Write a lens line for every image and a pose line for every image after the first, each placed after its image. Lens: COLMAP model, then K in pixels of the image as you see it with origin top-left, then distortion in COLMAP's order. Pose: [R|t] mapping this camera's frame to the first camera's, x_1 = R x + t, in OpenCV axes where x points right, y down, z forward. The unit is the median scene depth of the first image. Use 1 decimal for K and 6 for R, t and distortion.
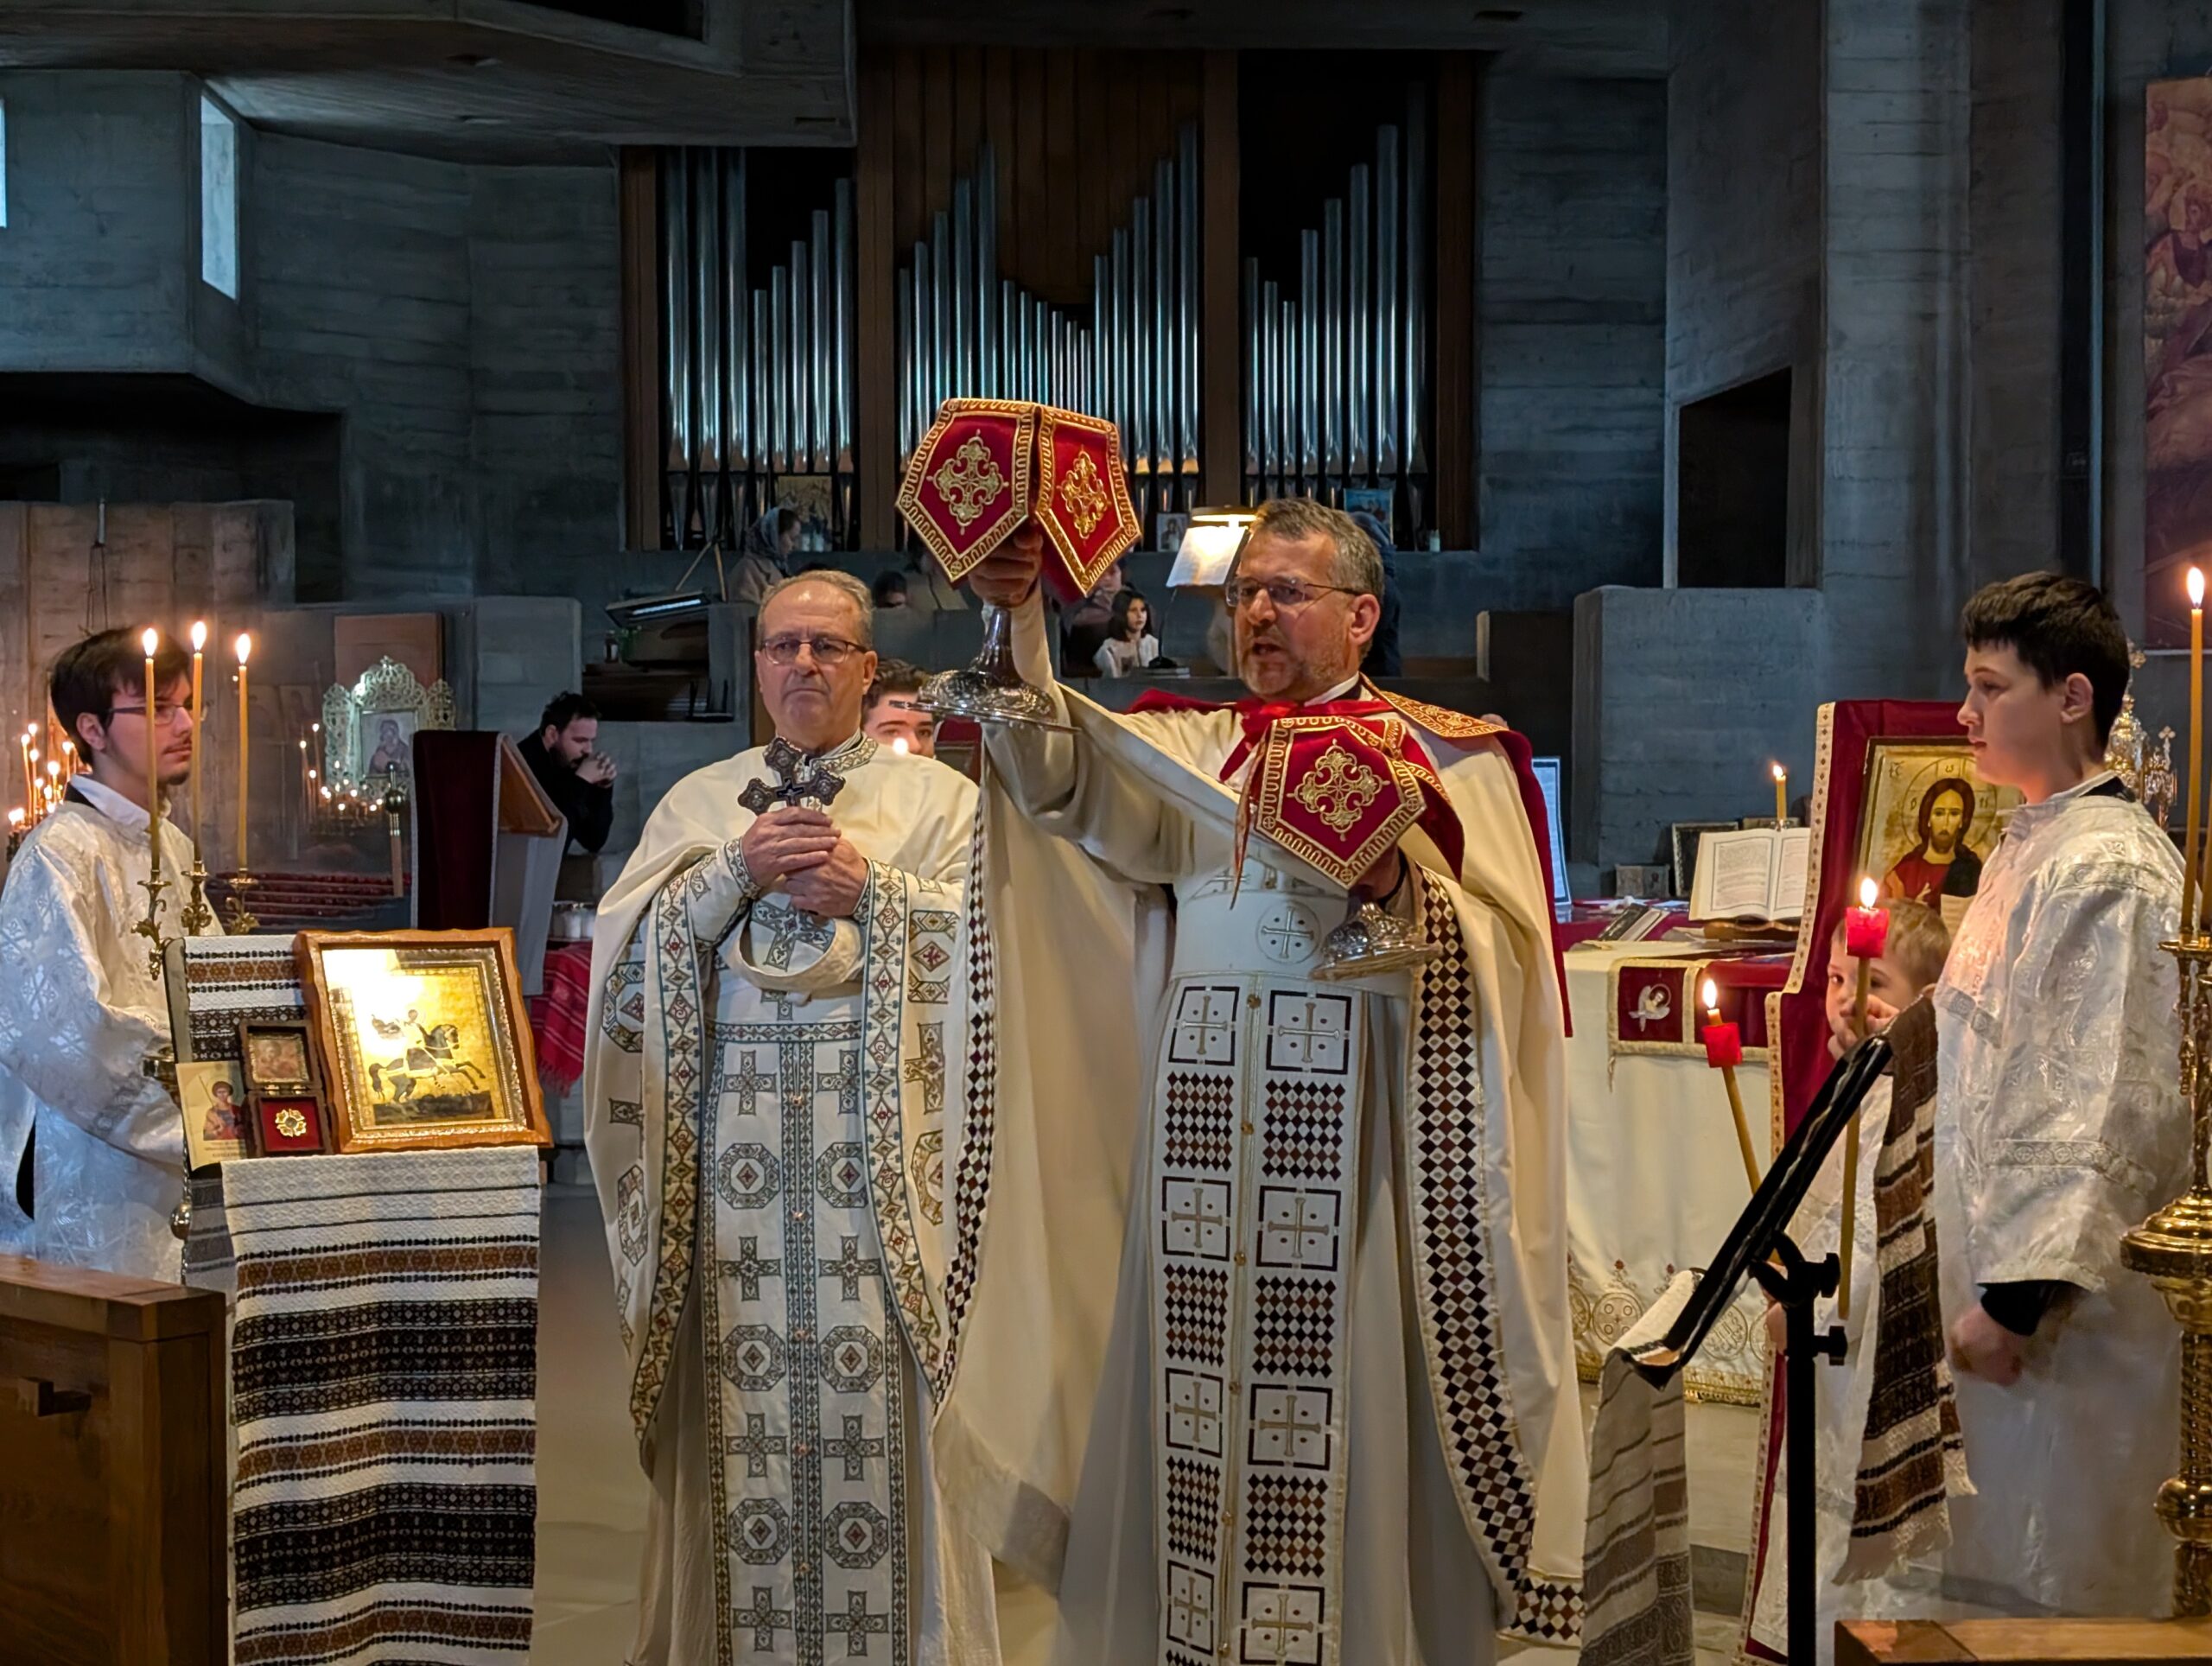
lens RADIAL K [[3222.2, 0, 1105.8], [0, 3222.2, 846.0], [0, 0, 1]] dist [0.045350, 0.000000]
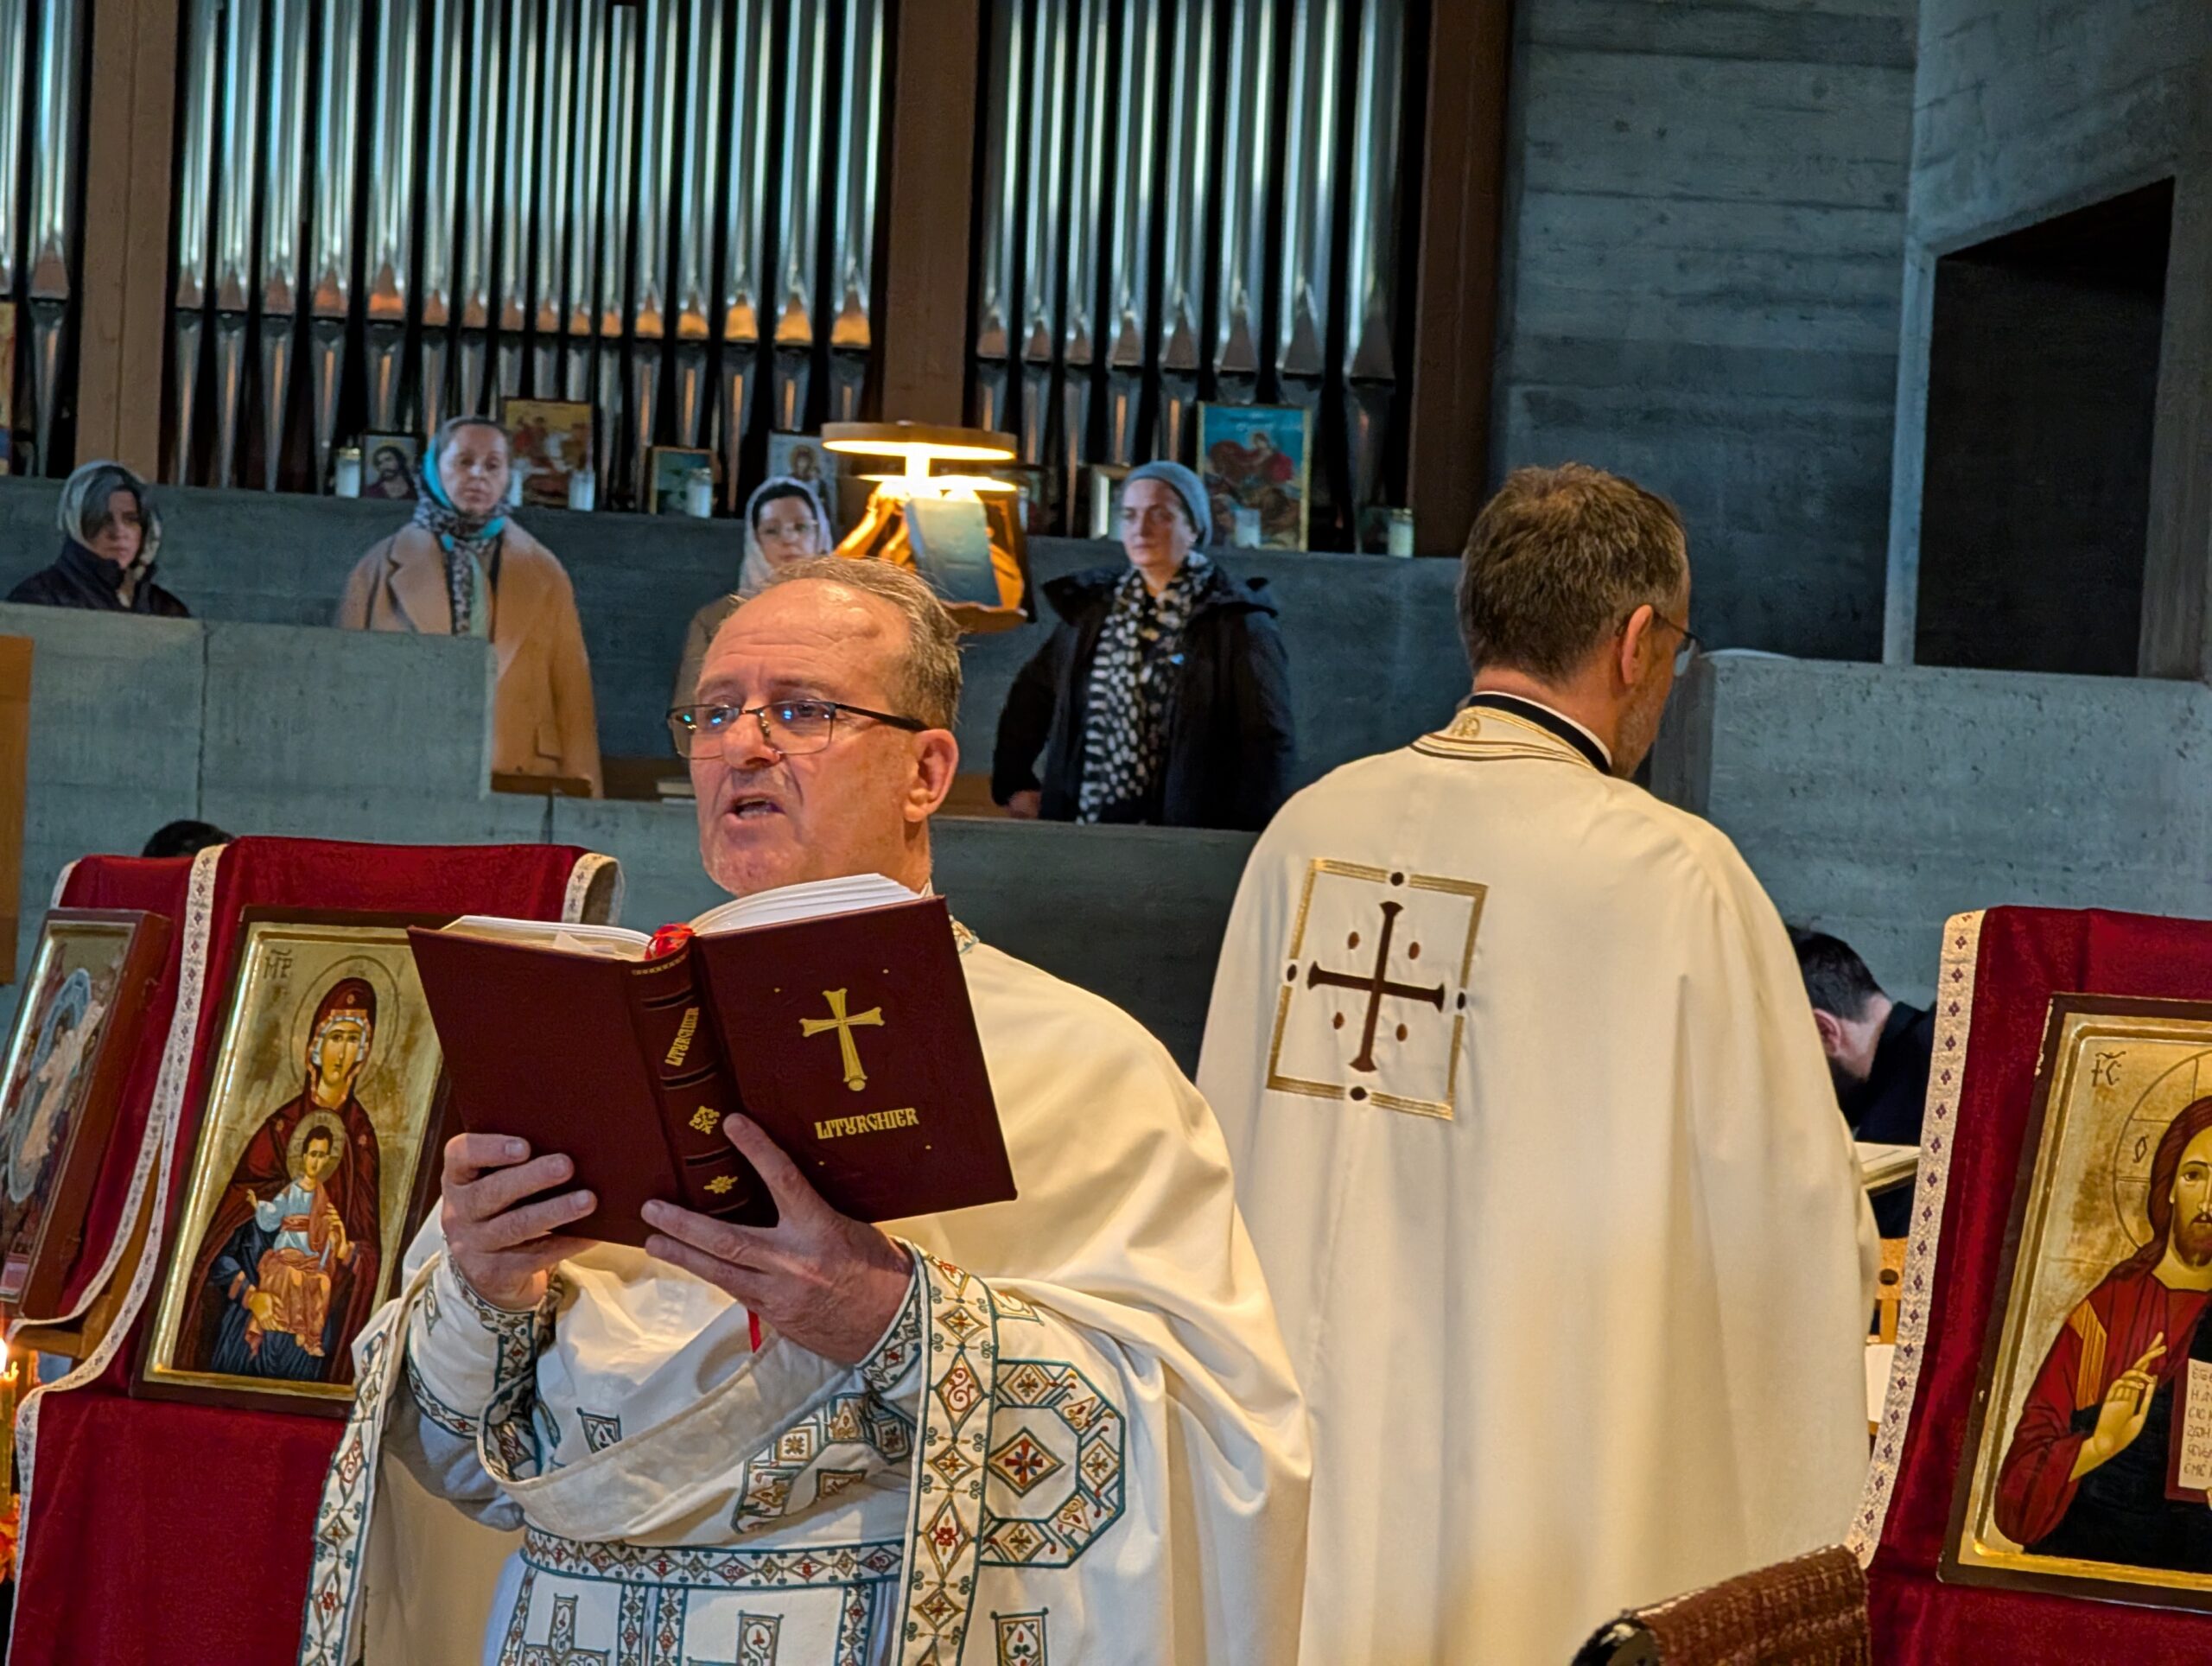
lens RADIAL K [[7398.3, 0, 1052.7], [0, 7398.3, 823.8], [0, 0, 1]] dist [0.398495, 0.000000]
pose [[0.997595, 0.055131, 0.042016, 0.023765], [-0.052857, 0.997171, -0.053448, 0.001970], [-0.044844, 0.051099, 0.997686, -0.002923]]
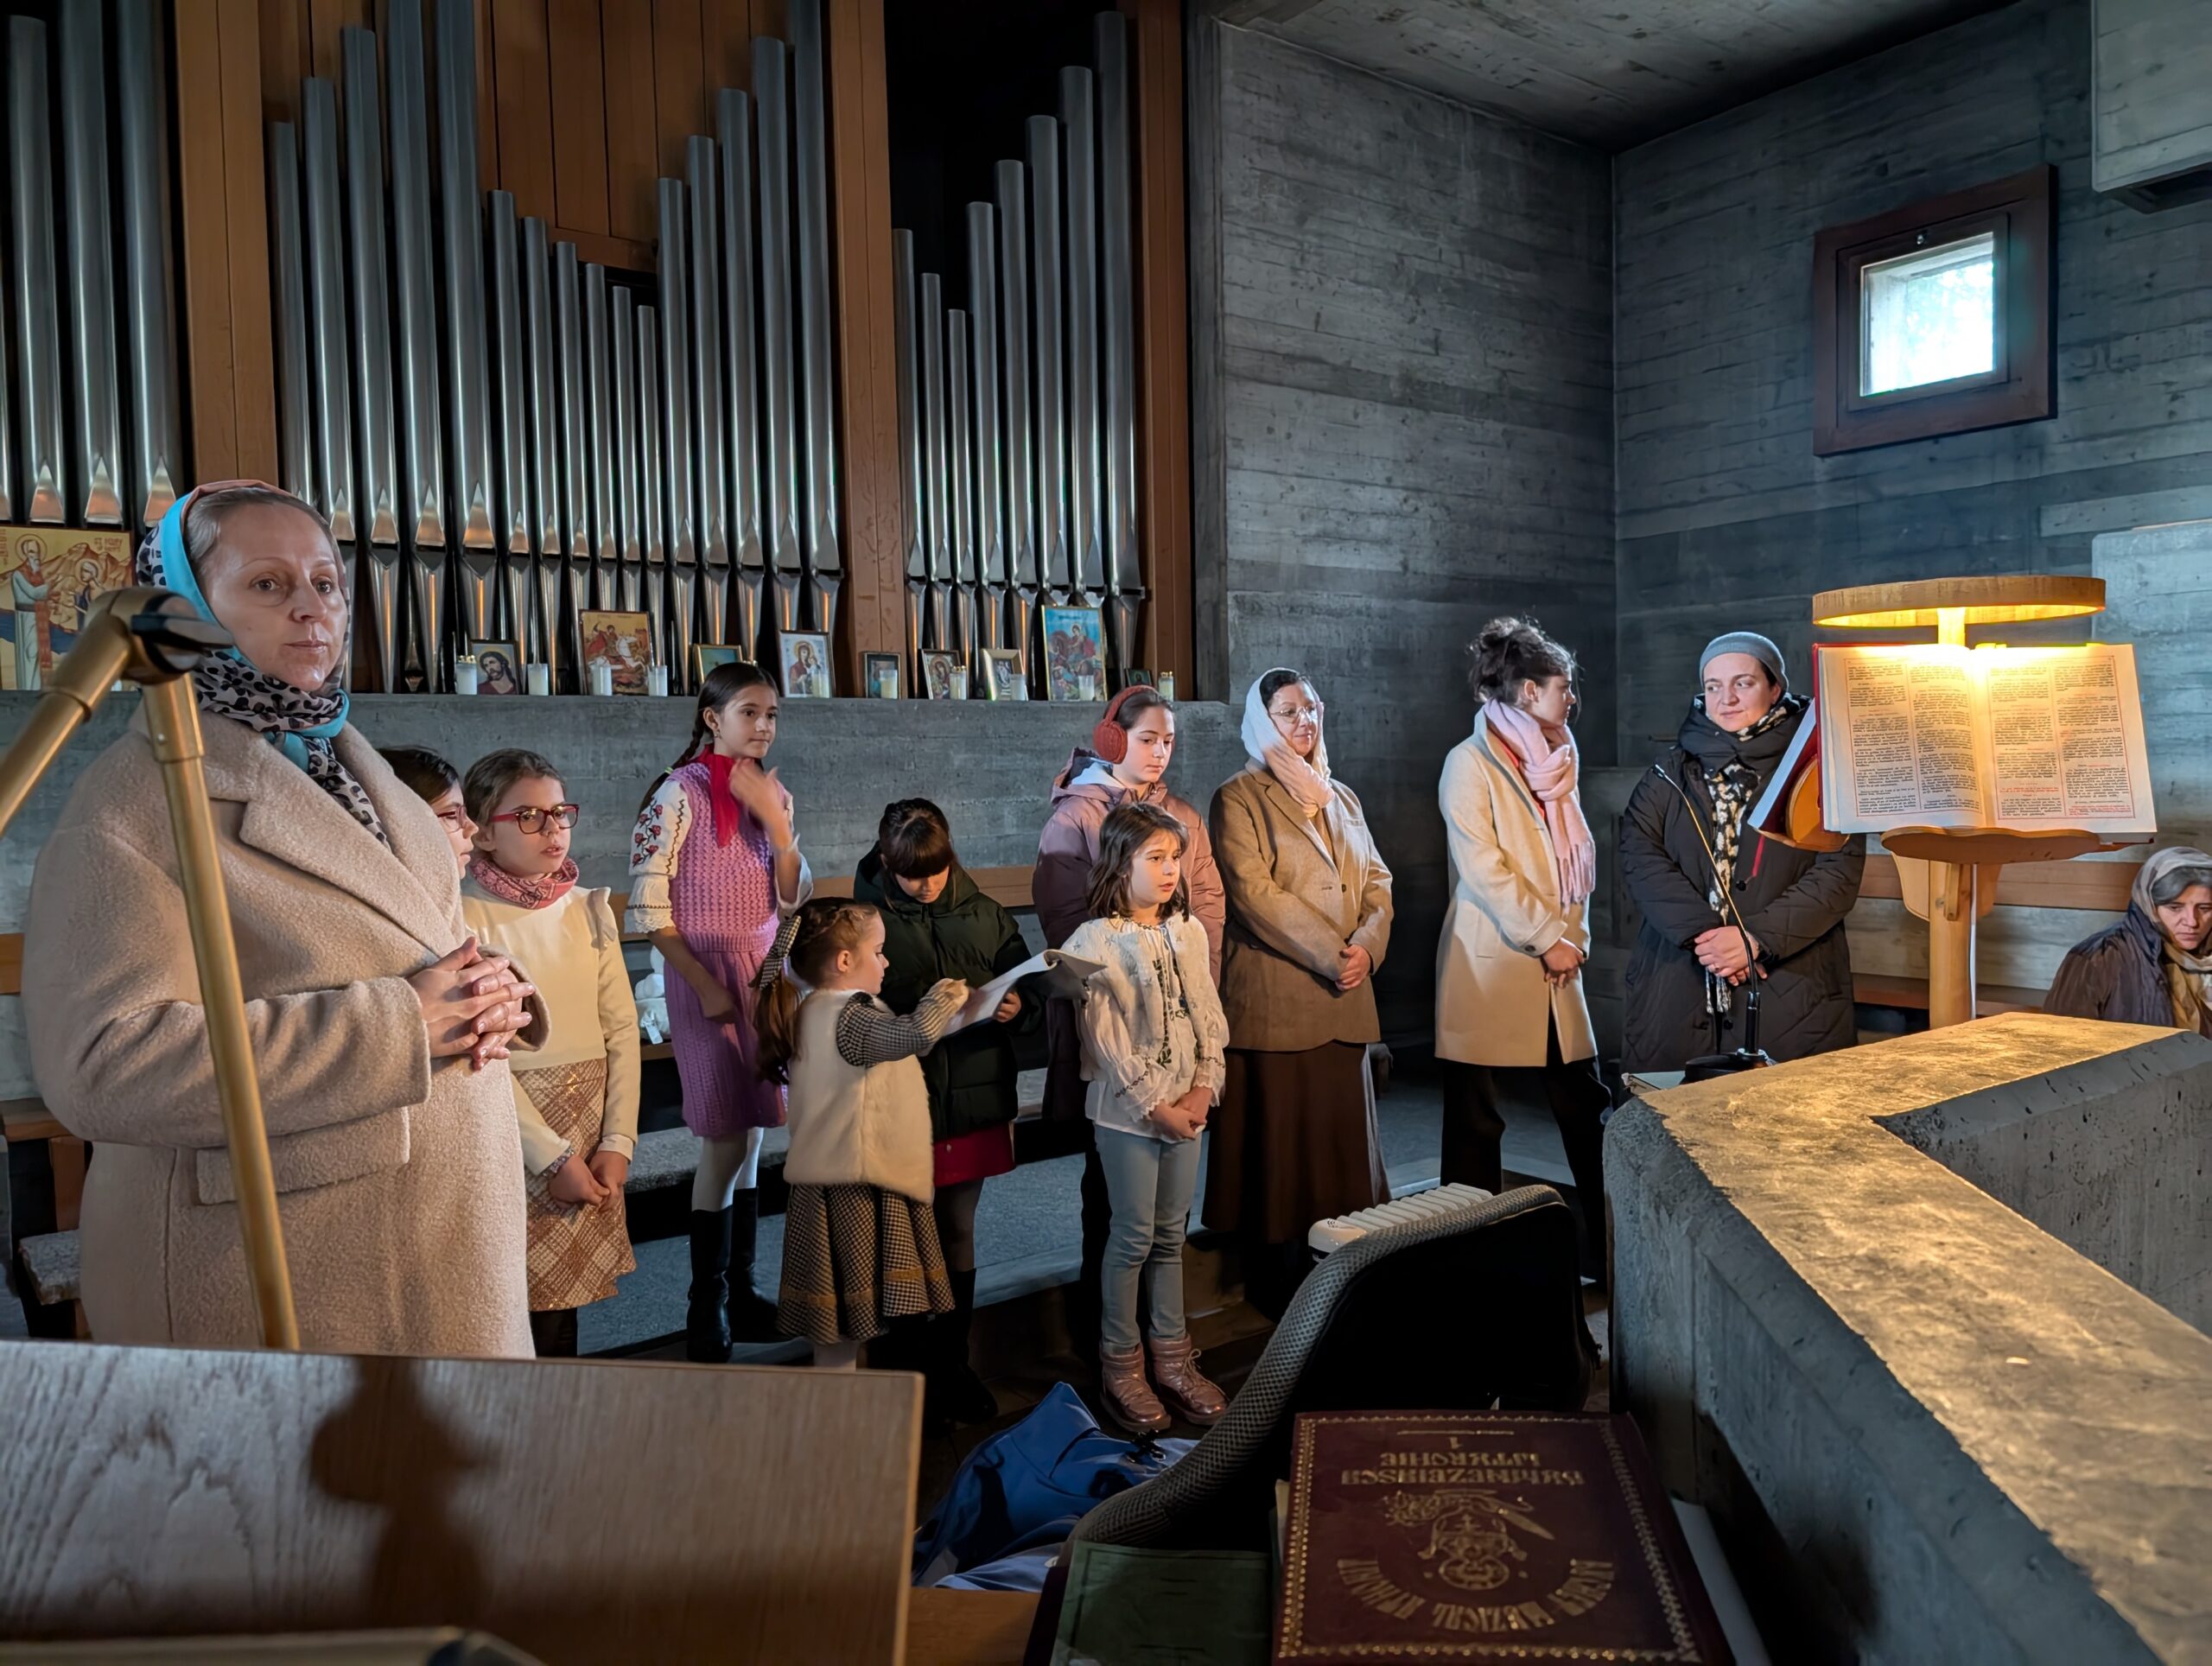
lens RADIAL K [[1490.5, 0, 1062.4], [0, 1490.5, 824.9], [0, 0, 1]] dist [0.009093, -0.019153]
pose [[0.851356, -0.034593, 0.523447, -0.135353], [0.033944, 0.999365, 0.010837, -0.110814], [-0.523489, 0.008541, 0.851989, 1.184685]]
